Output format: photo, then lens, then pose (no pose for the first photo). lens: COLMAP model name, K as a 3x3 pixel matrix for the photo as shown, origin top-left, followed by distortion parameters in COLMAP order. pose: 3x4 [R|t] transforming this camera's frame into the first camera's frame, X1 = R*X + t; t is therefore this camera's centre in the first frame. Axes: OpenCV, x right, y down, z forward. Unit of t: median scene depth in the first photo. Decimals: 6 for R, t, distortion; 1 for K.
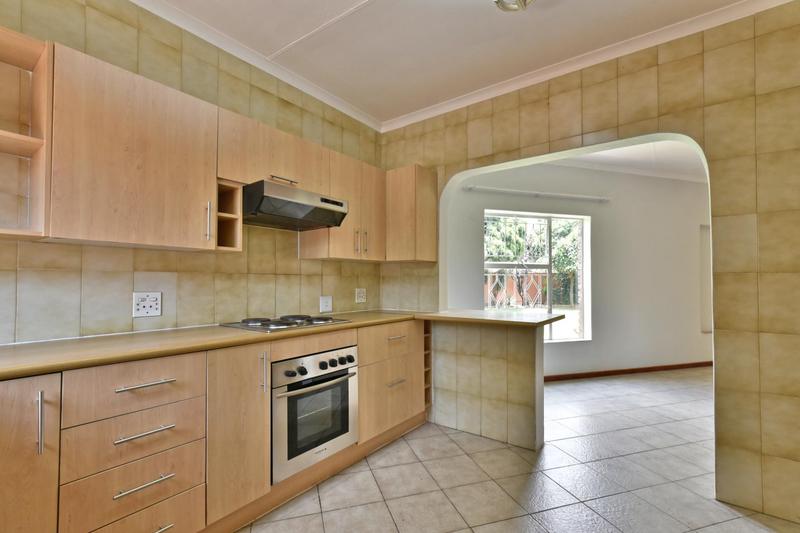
lens RADIAL K [[361.7, 0, 397.8], [0, 361.7, 276.7], [0, 0, 1]] dist [-0.003553, -0.001023]
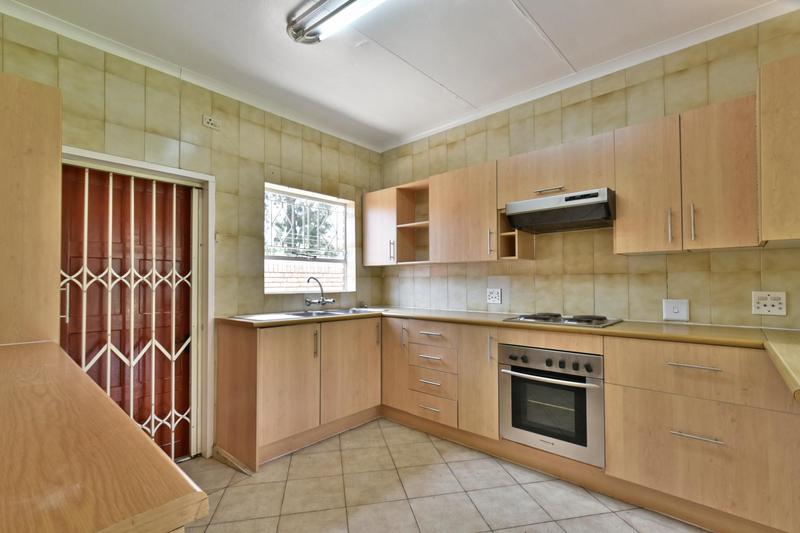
lens RADIAL K [[361.7, 0, 400.0], [0, 361.7, 272.5], [0, 0, 1]] dist [-0.003553, -0.001023]
pose [[-0.102208, -0.019781, -0.994566, 0.824416], [0.024692, 0.999444, -0.022415, -0.002016], [0.994457, -0.026849, -0.101663, 0.636687]]
